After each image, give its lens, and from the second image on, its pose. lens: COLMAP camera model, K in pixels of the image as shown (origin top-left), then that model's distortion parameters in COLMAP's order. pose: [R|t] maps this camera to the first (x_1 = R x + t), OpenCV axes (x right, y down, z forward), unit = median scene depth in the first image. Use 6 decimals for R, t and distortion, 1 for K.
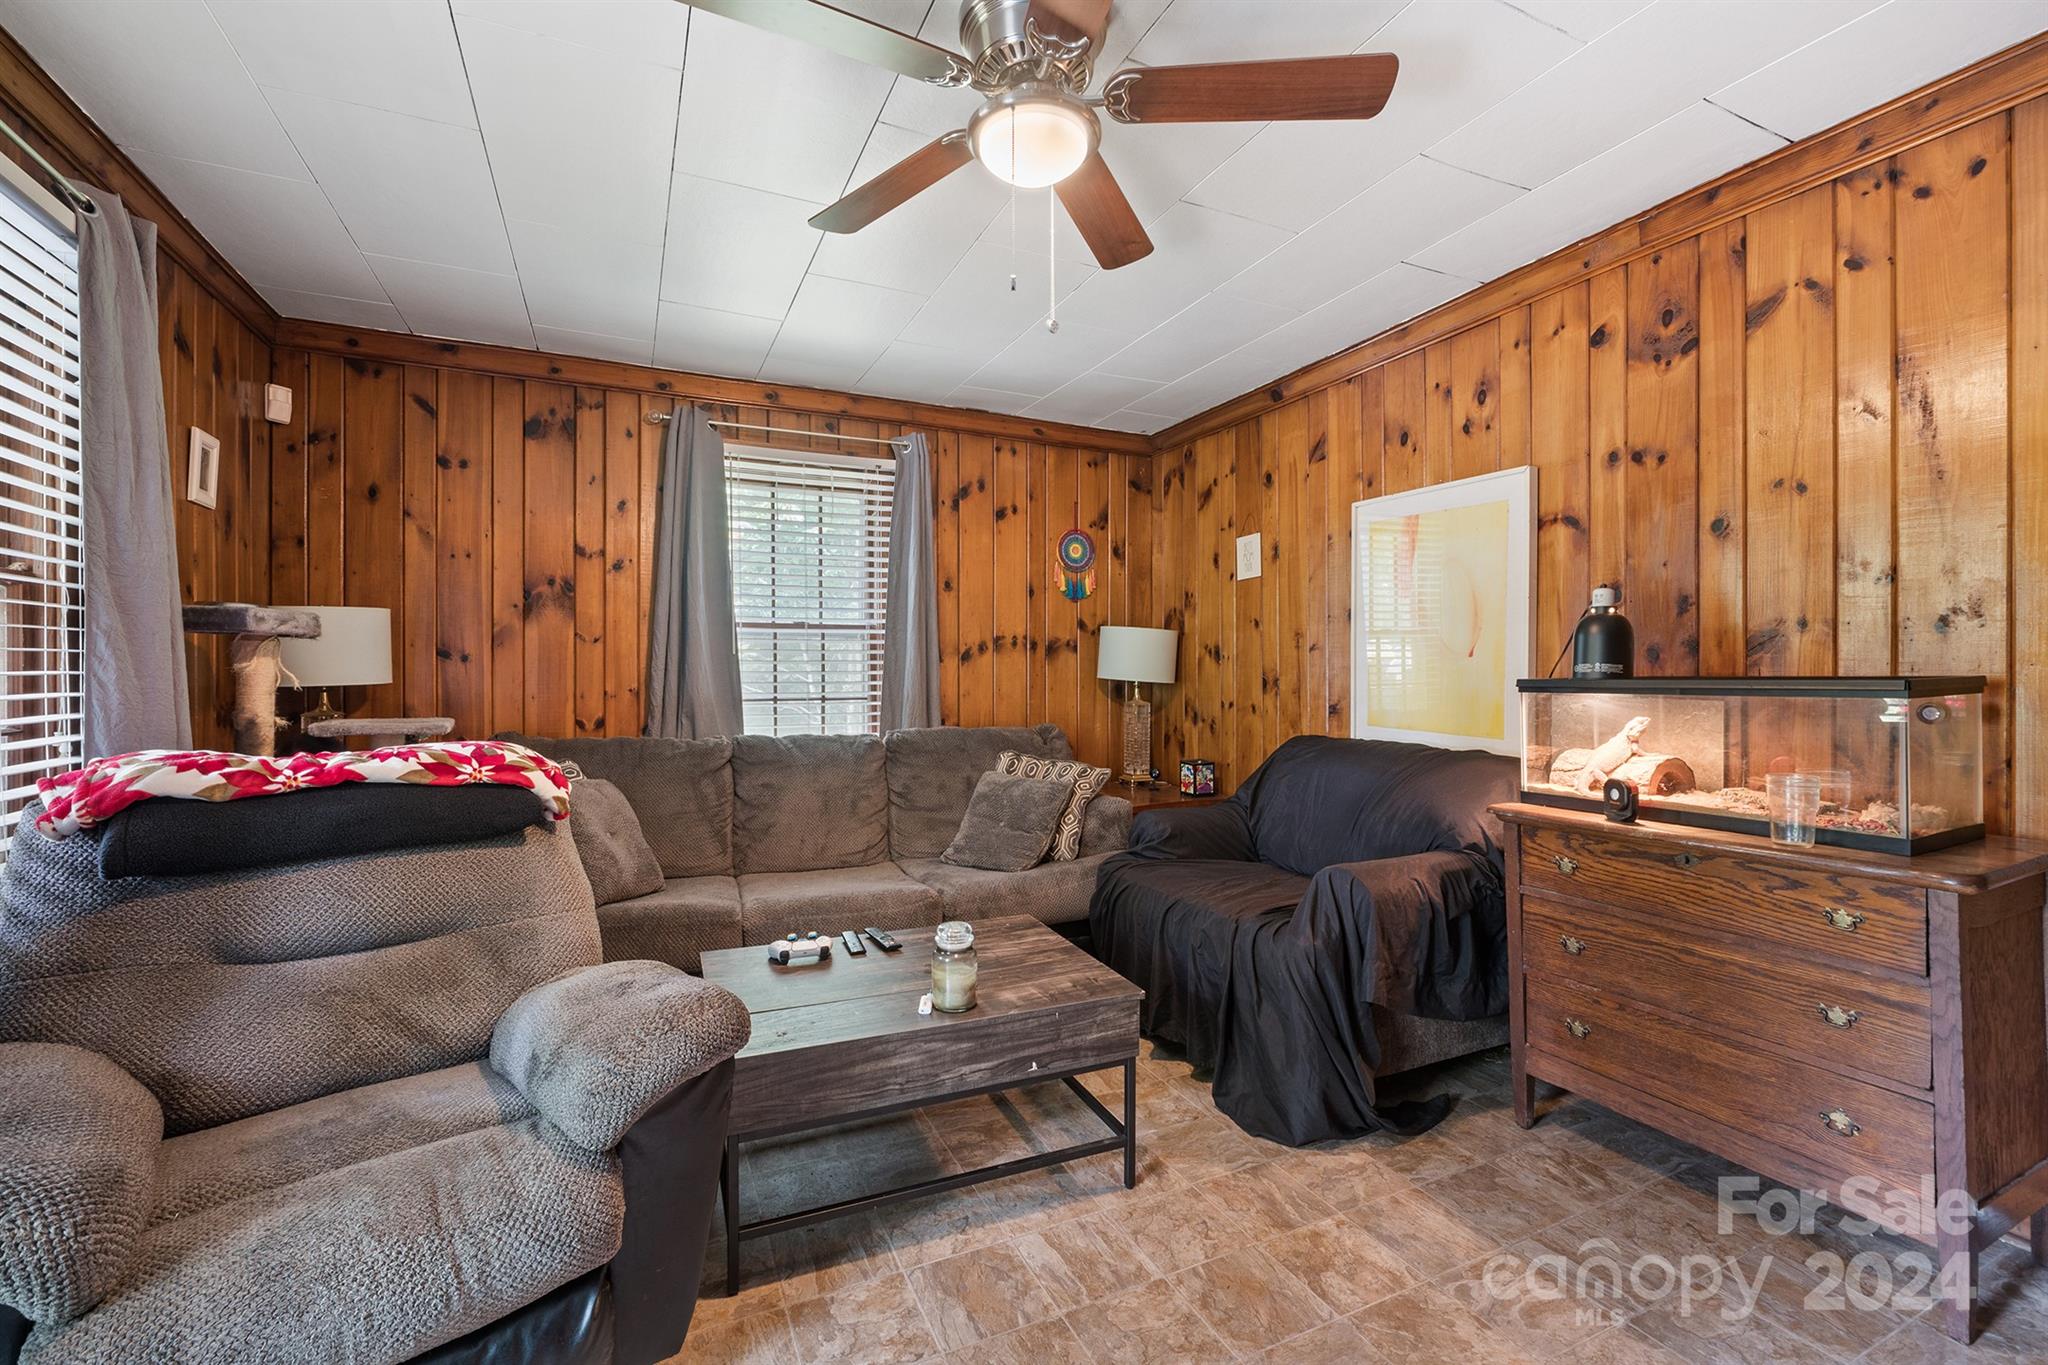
lens RADIAL K [[881.6, 0, 1027.6], [0, 881.6, 676.1], [0, 0, 1]] dist [-0.002841, -0.000110]
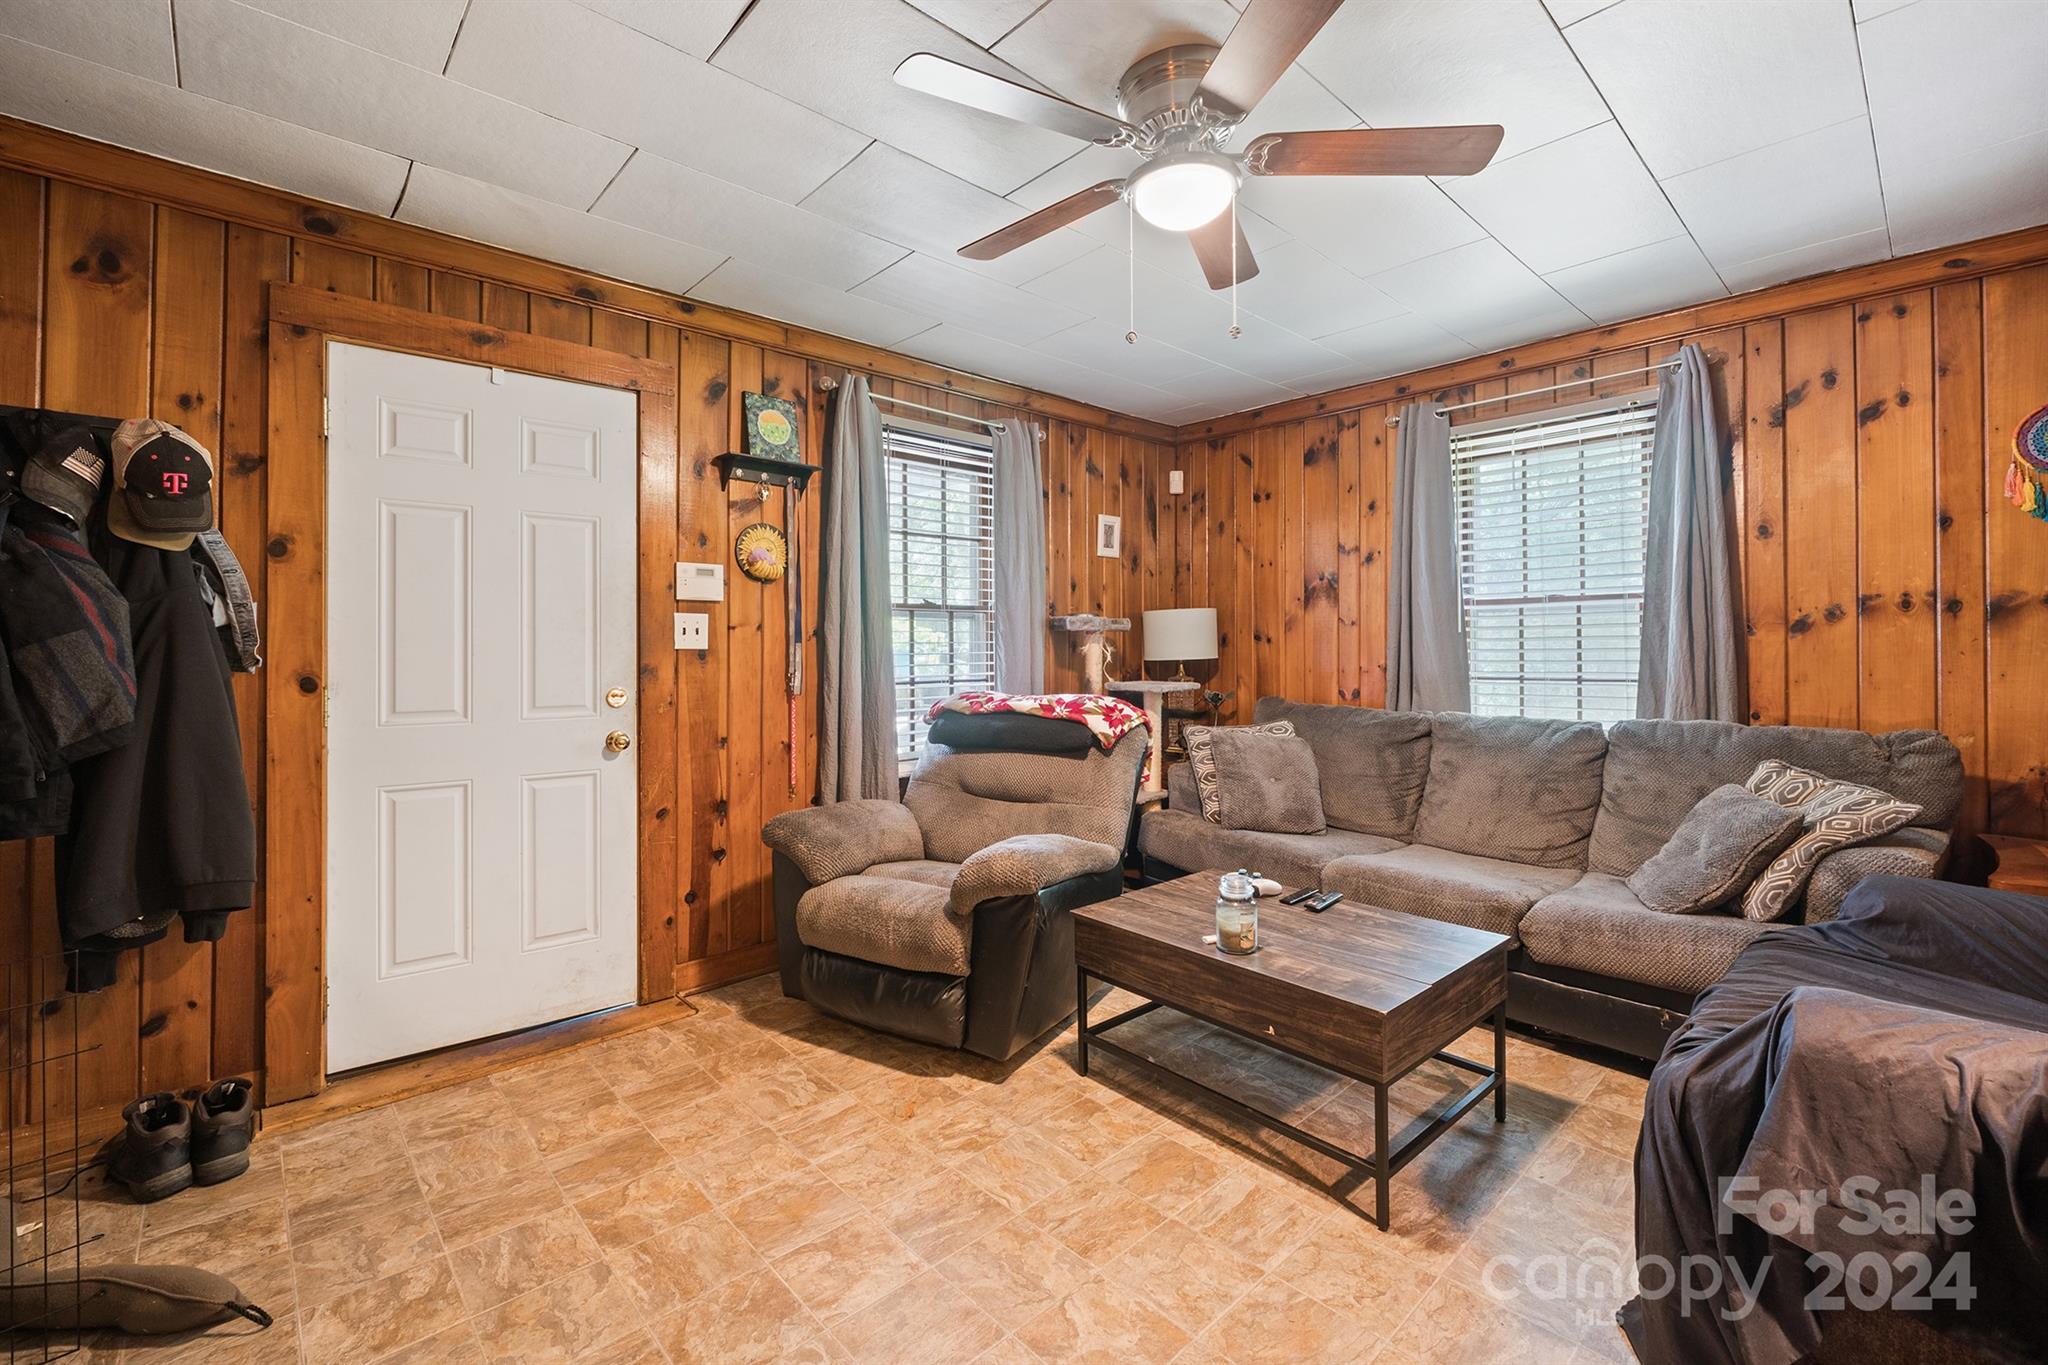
lens RADIAL K [[881.6, 0, 1018.5], [0, 881.6, 647.8], [0, 0, 1]] dist [-0.002841, -0.000110]
pose [[0.295348, -0.005945, -0.955371, 0.508770], [-0.000804, 0.999979, -0.006472, -0.000460], [0.955389, 0.002679, 0.295337, 0.226889]]
